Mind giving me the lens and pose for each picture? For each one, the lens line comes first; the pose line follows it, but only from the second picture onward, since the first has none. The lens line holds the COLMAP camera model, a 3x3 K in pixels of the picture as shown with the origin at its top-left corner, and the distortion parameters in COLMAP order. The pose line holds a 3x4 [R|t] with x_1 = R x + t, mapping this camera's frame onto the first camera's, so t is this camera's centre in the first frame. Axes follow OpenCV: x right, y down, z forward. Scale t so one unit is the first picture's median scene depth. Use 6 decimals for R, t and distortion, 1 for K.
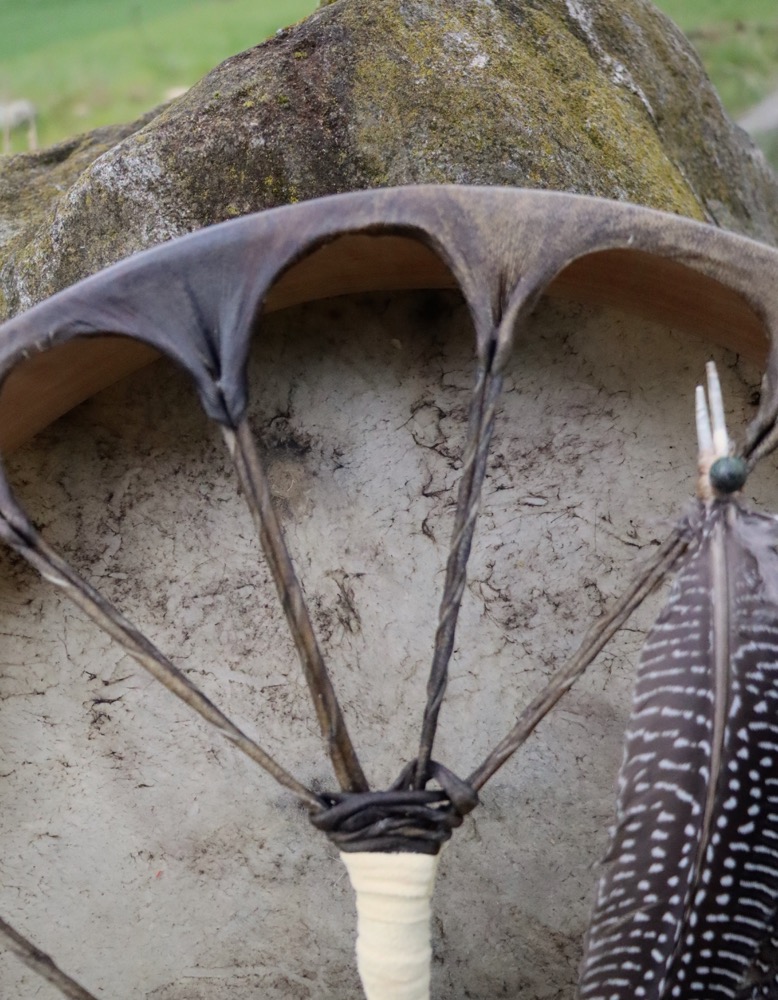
lens RADIAL K [[899.0, 0, 405.2], [0, 899.0, 501.7], [0, 0, 1]] dist [-0.163014, 0.063095]
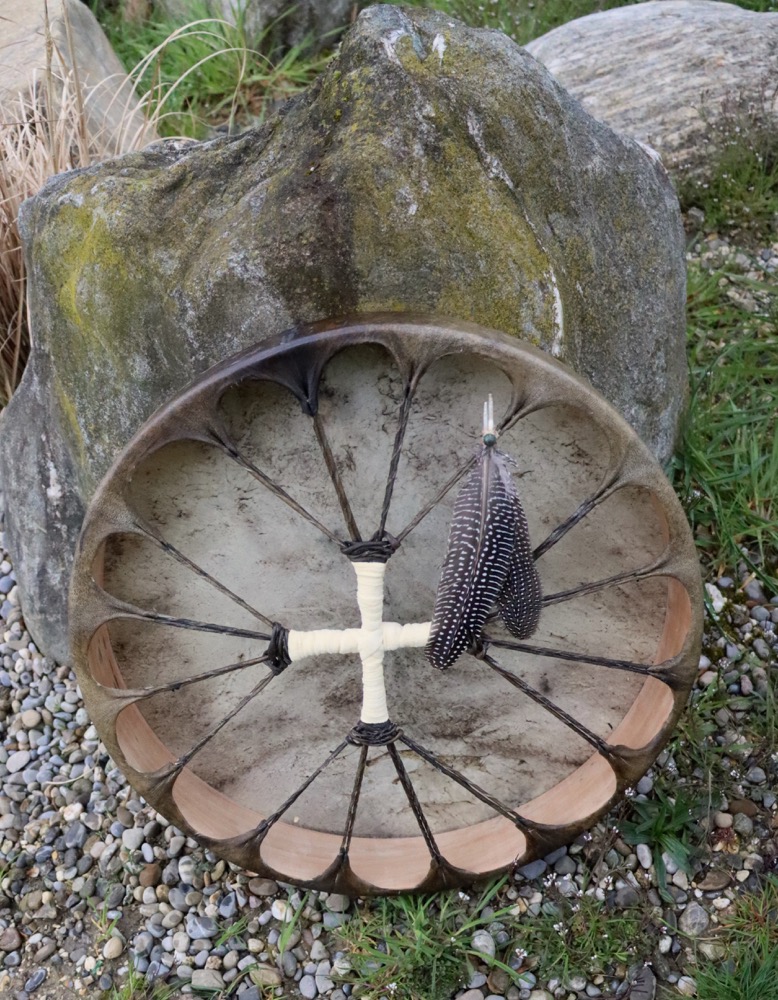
lens RADIAL K [[1327.1, 0, 386.3], [0, 1327.1, 509.8], [0, 0, 1]] dist [-0.200284, 0.000000]
pose [[0.999829, 0.006151, 0.017452, -0.036075], [-0.011992, 0.933665, 0.357947, -1.224051], [-0.014092, -0.358095, 0.933579, -2.787767]]
